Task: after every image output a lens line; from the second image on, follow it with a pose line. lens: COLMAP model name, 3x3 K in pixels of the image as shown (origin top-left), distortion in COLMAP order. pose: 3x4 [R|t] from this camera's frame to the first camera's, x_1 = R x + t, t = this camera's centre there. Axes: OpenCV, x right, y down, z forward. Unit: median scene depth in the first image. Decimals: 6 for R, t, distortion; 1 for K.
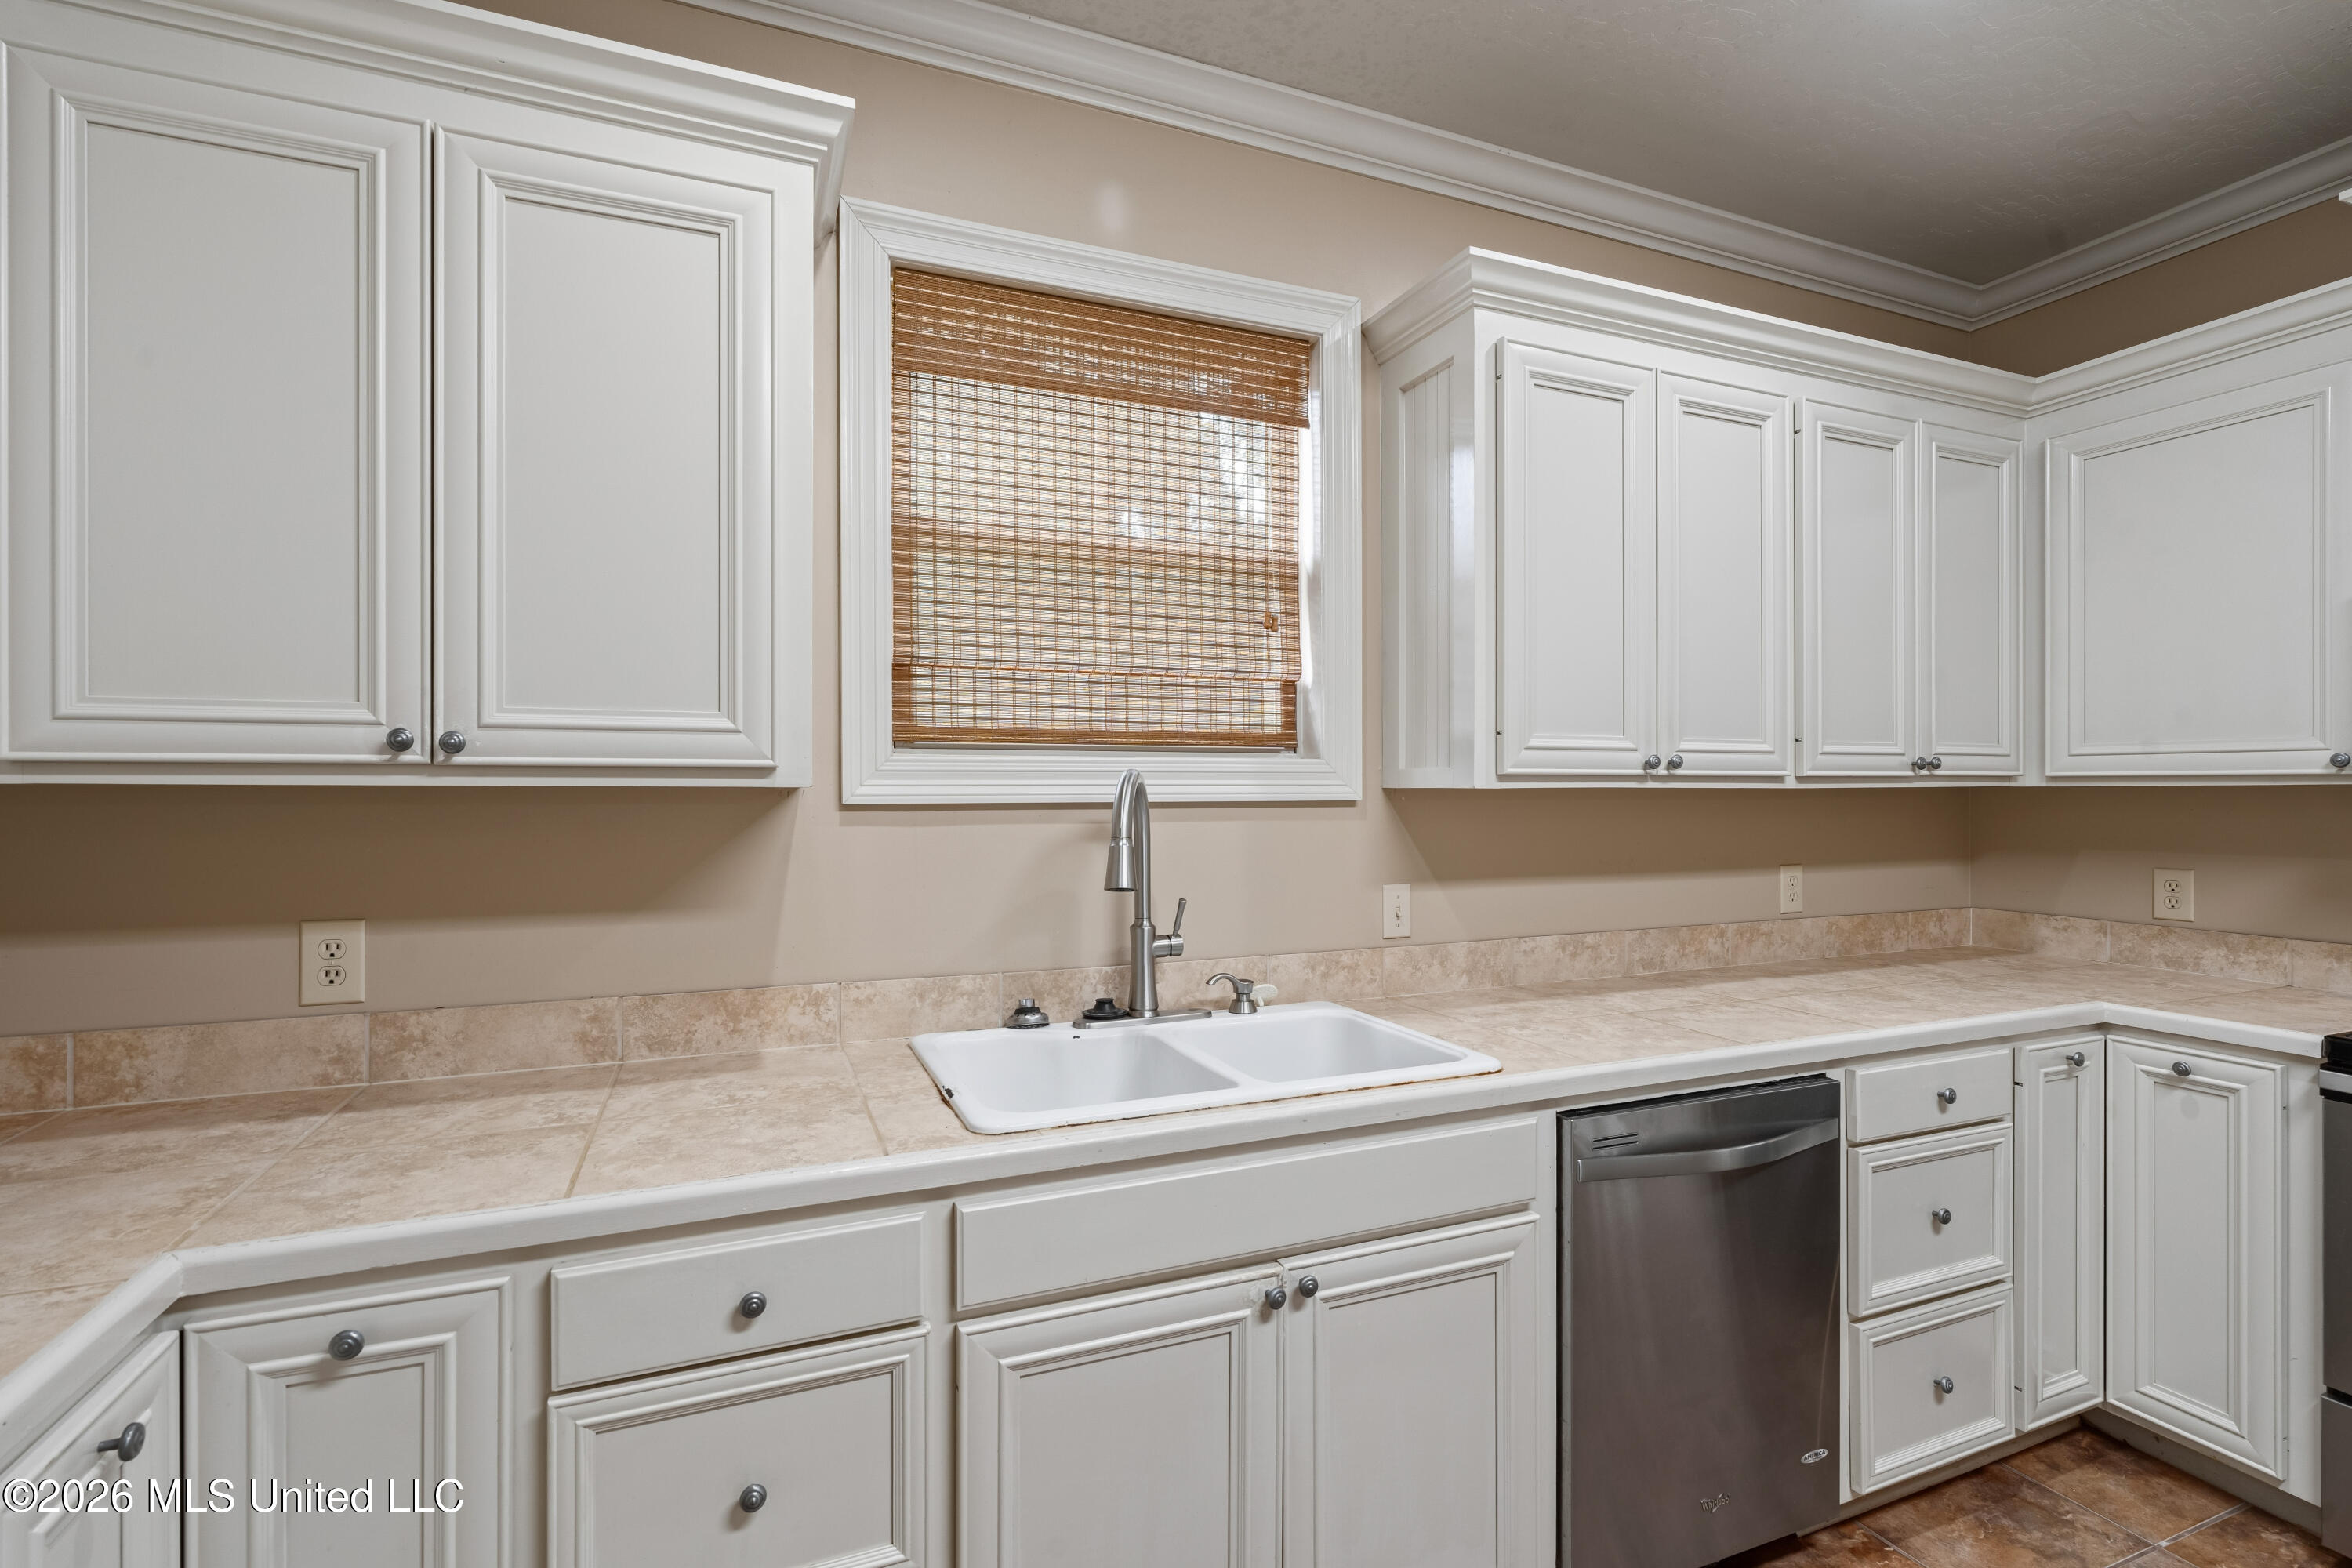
lens RADIAL K [[1060.6, 0, 1164.3], [0, 1060.6, 785.2], [0, 0, 1]] dist [-0.002806, 0.000968]
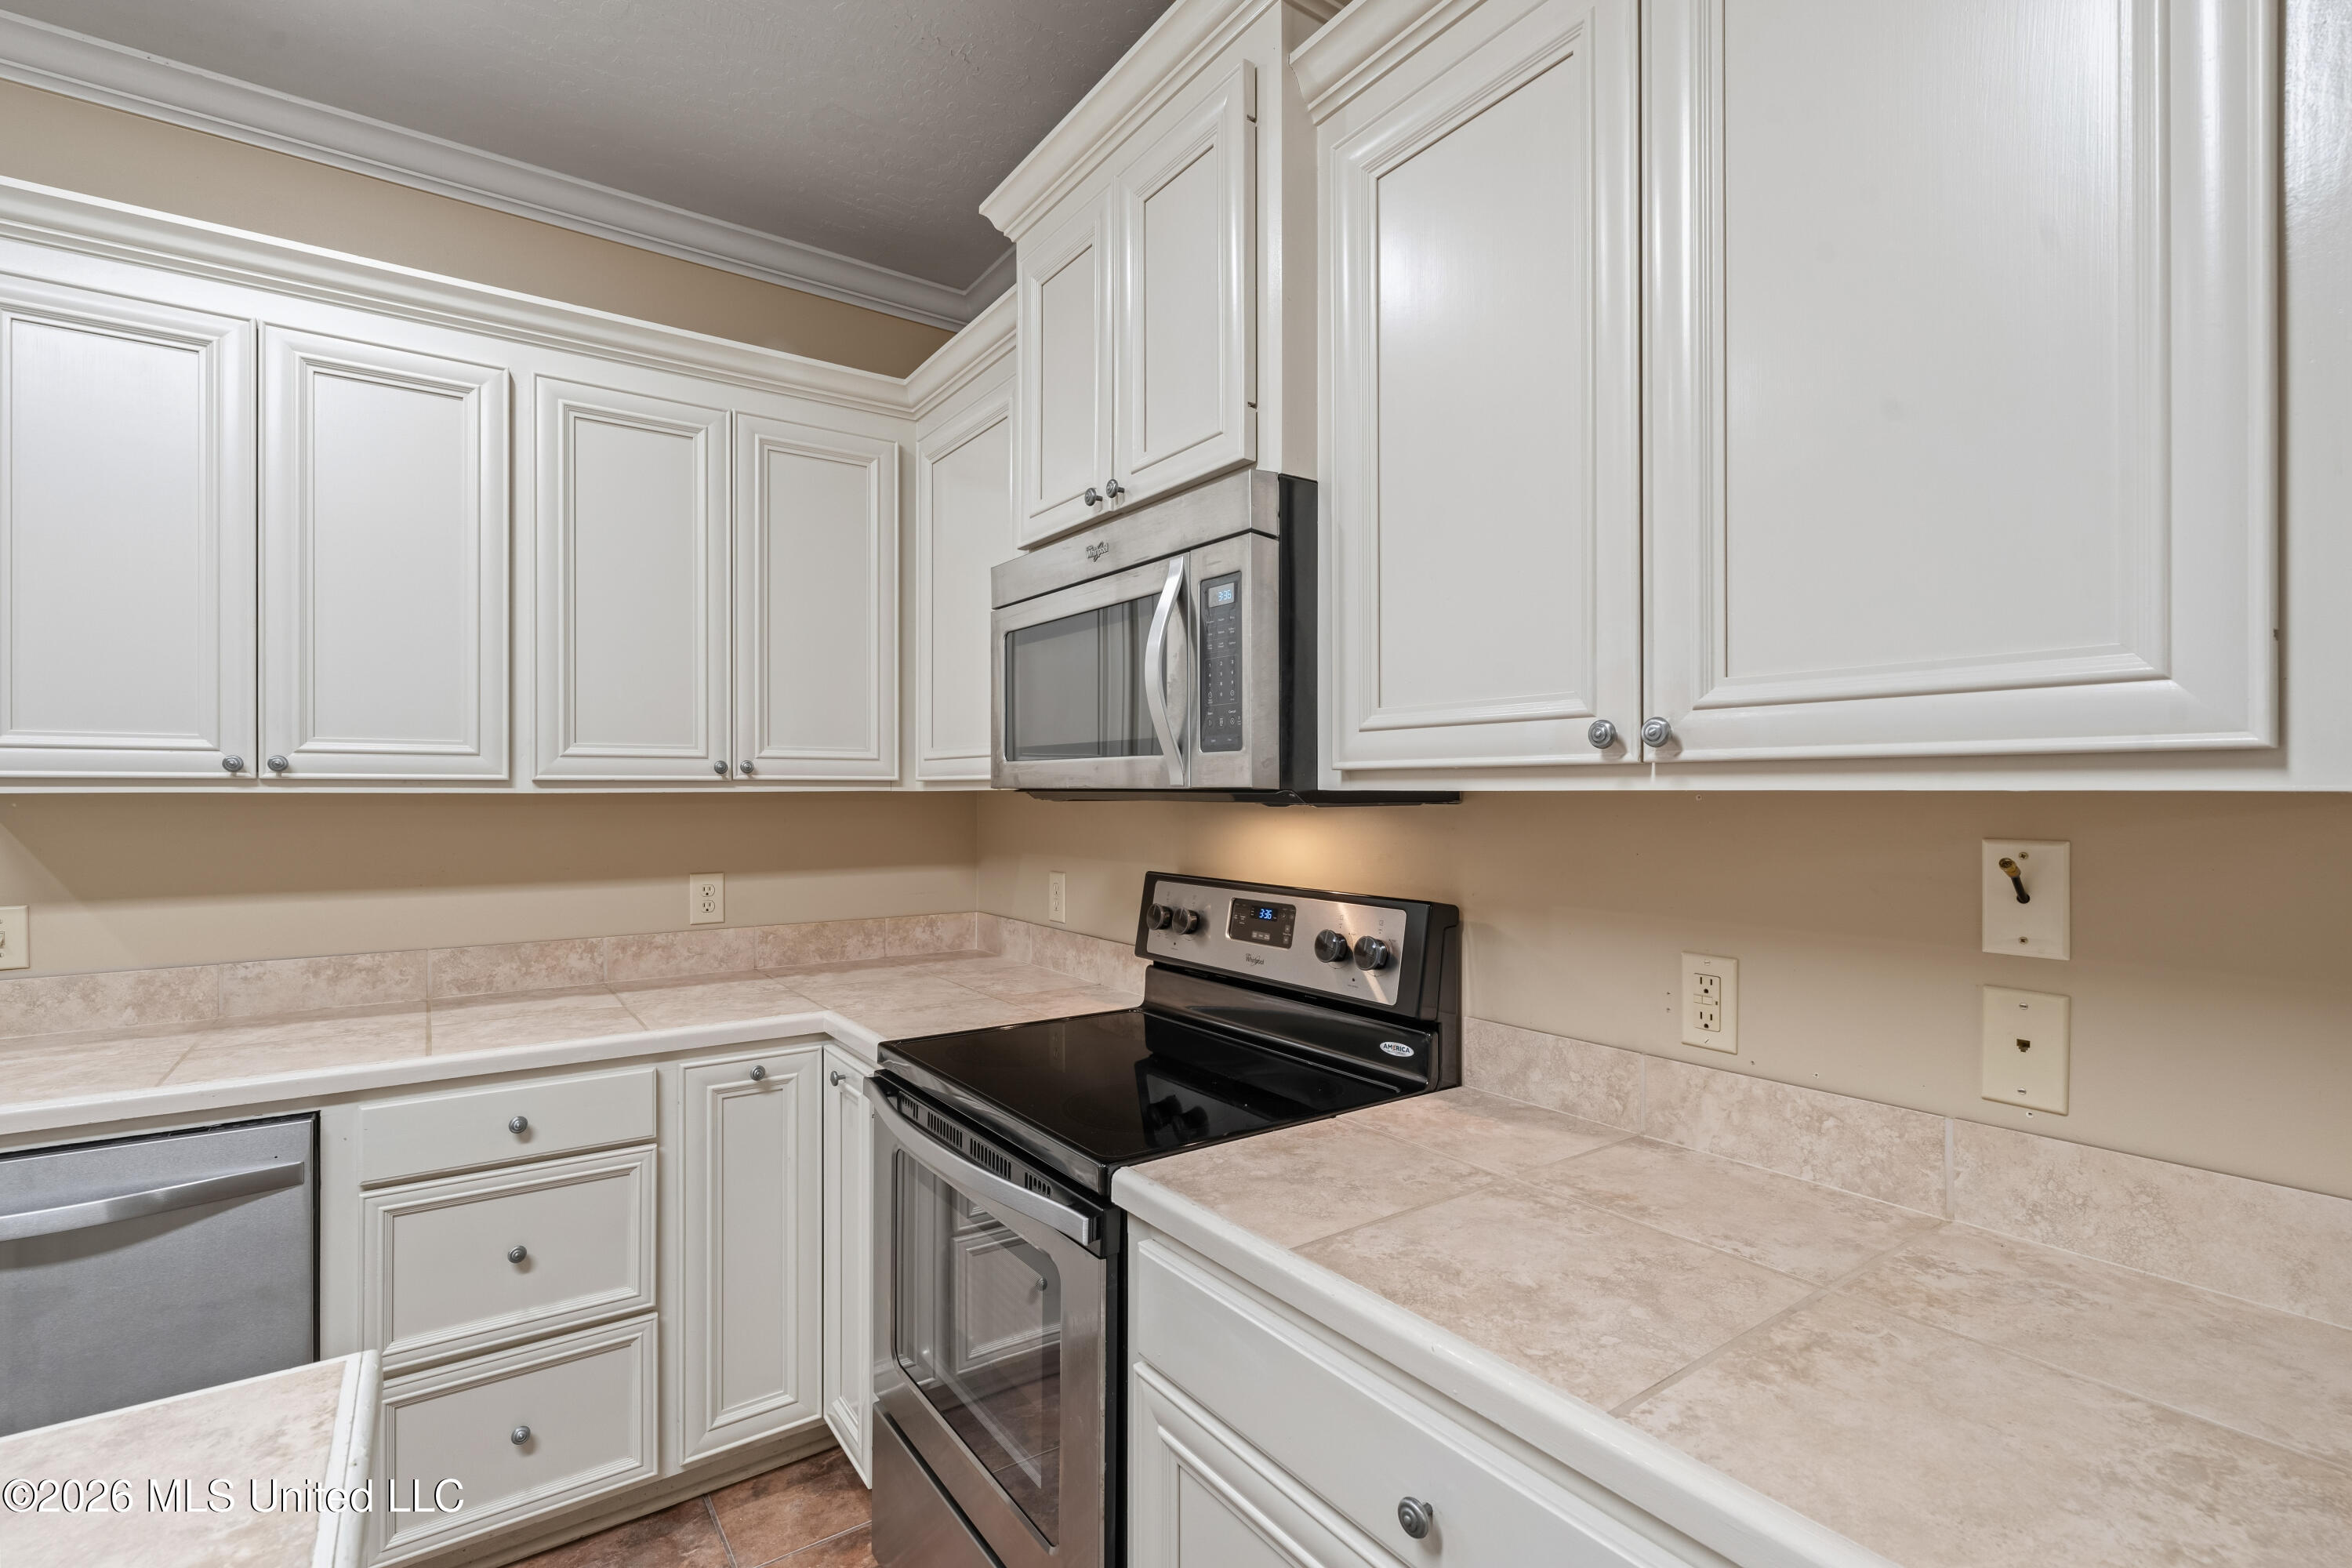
lens RADIAL K [[1061.6, 0, 1167.0], [0, 1061.6, 788.9], [0, 0, 1]] dist [-0.002074, 0.000617]
pose [[0.976159, 0.001008, 0.217052, 0.935537], [-0.001114, 0.999999, 0.000366, -0.001868], [-0.217052, -0.000600, 0.976160, -0.027928]]
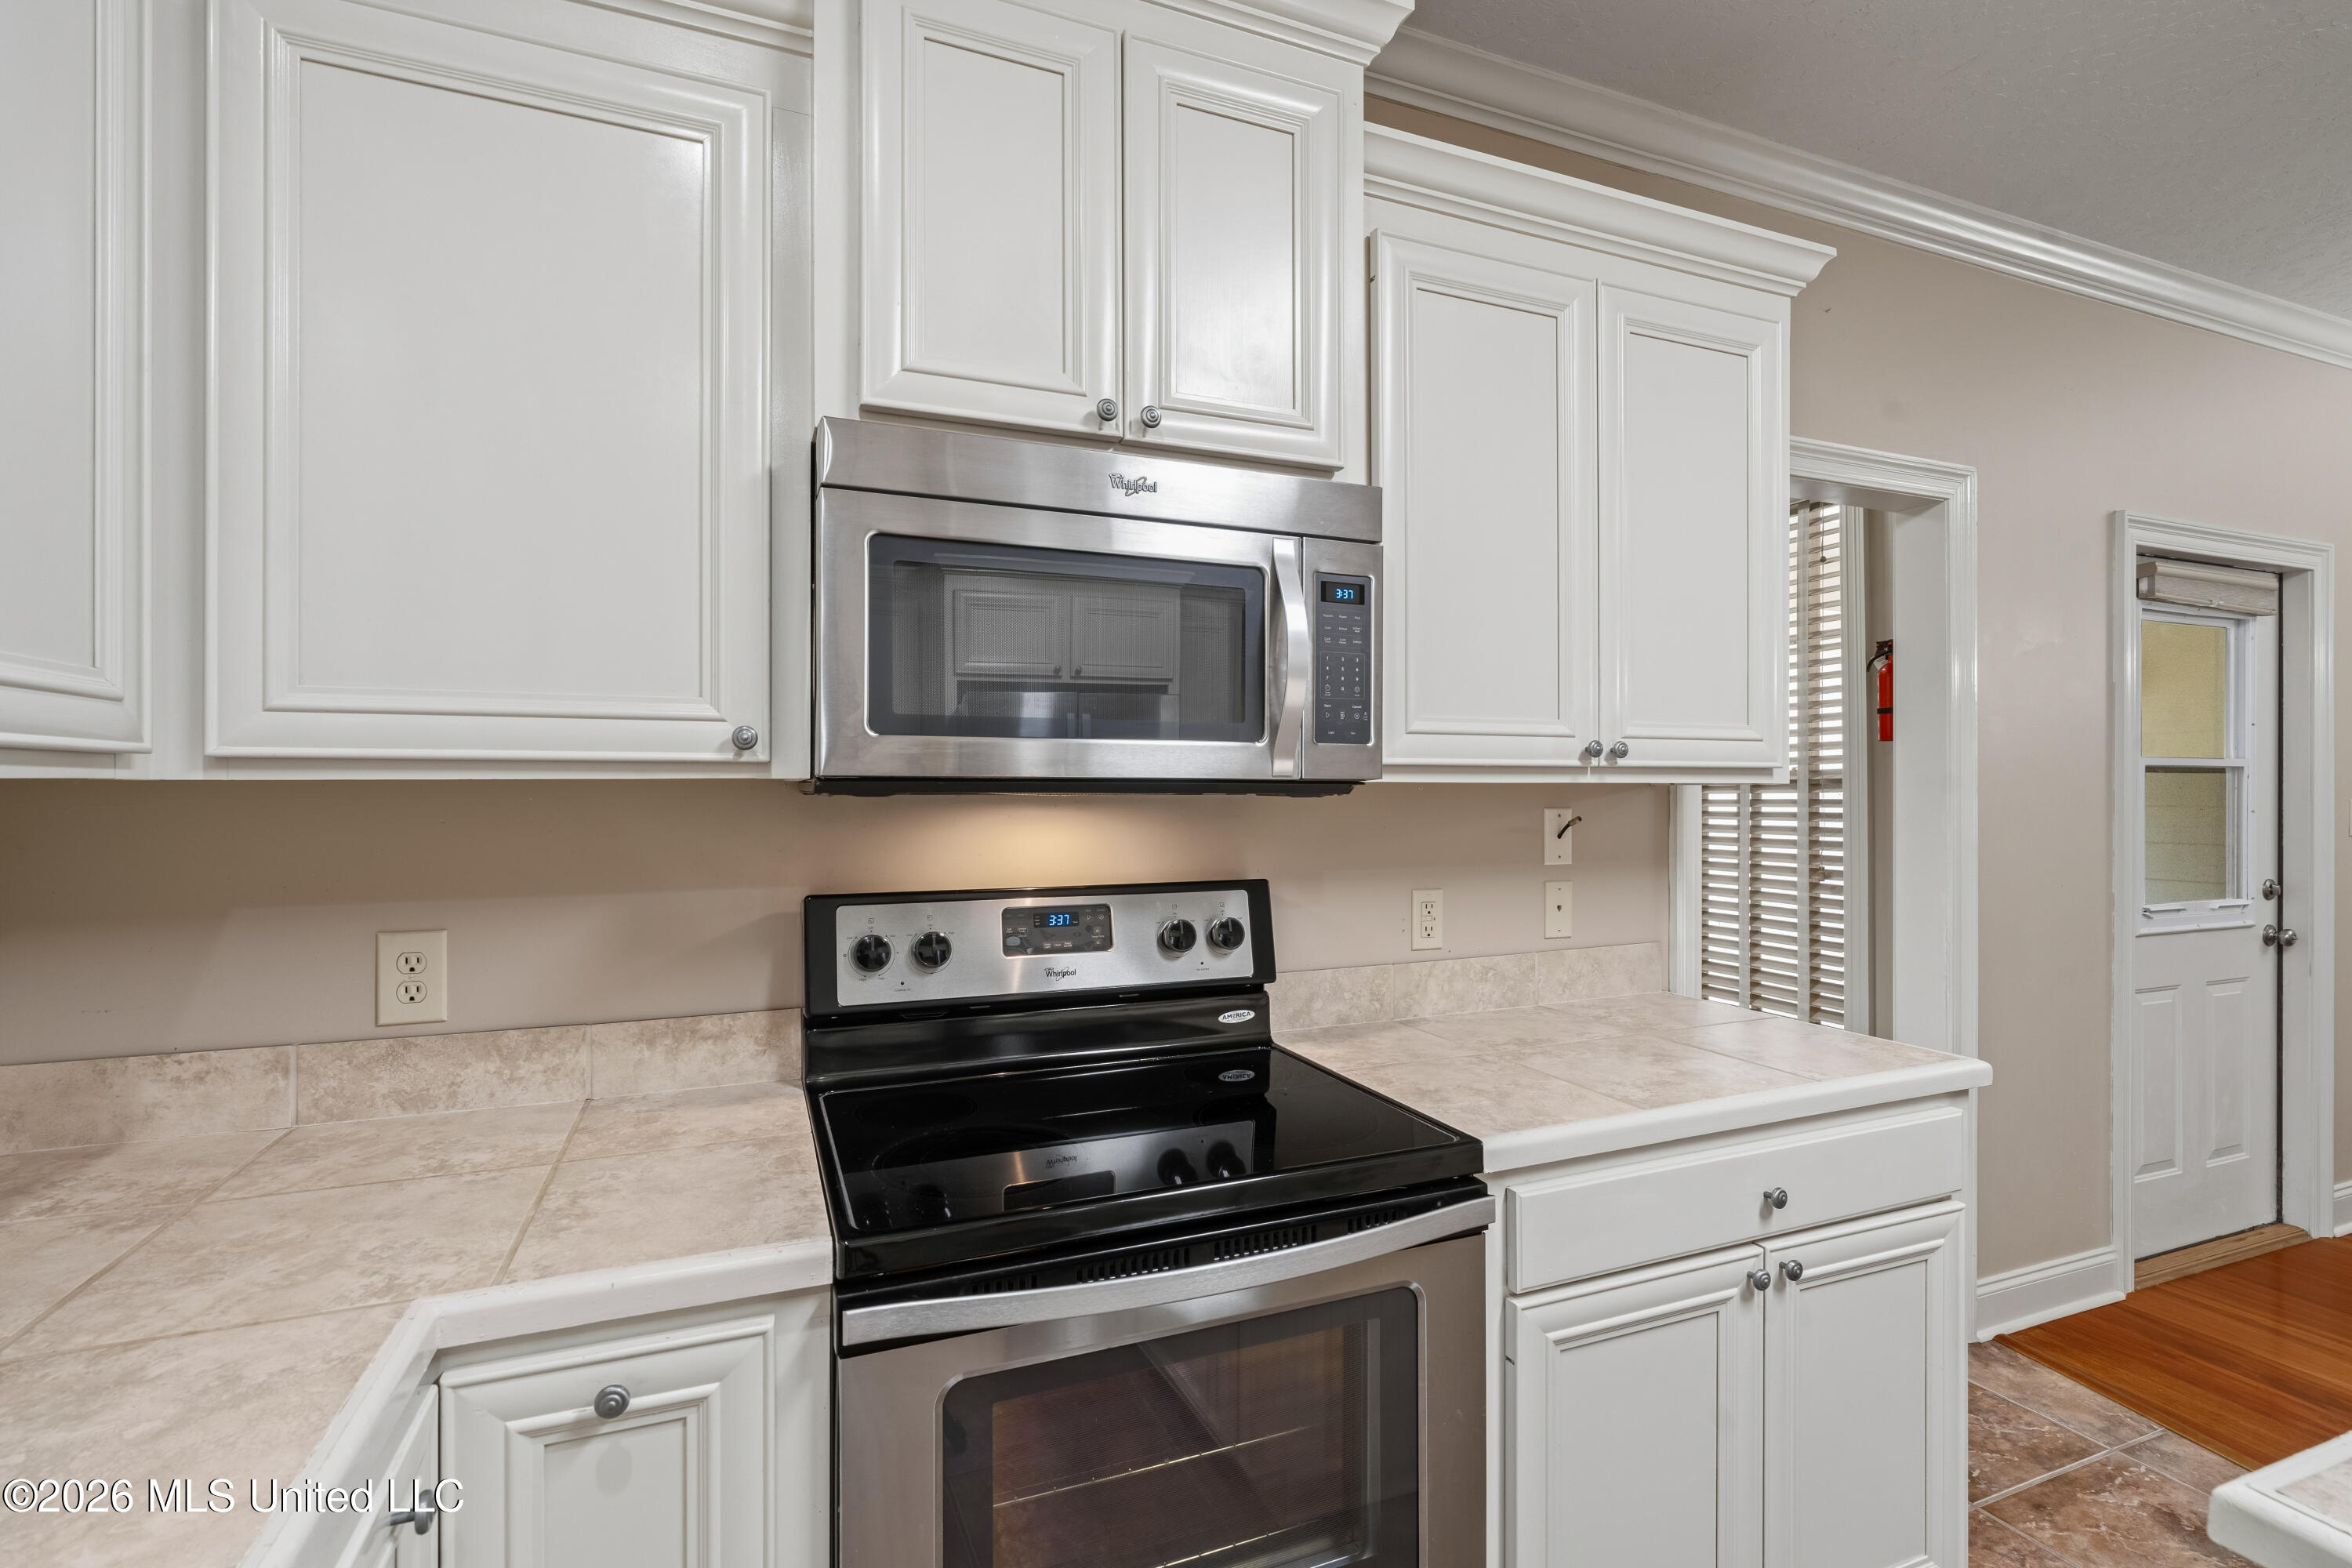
lens RADIAL K [[1067.4, 0, 1177.0], [0, 1067.4, 803.4], [0, 0, 1]] dist [-0.002467, 0.000620]
pose [[0.004822, -0.017207, 0.999840, 0.452244], [-0.005424, 0.999837, 0.017234, 0.001483], [-0.999974, -0.005506, 0.004728, 0.673861]]
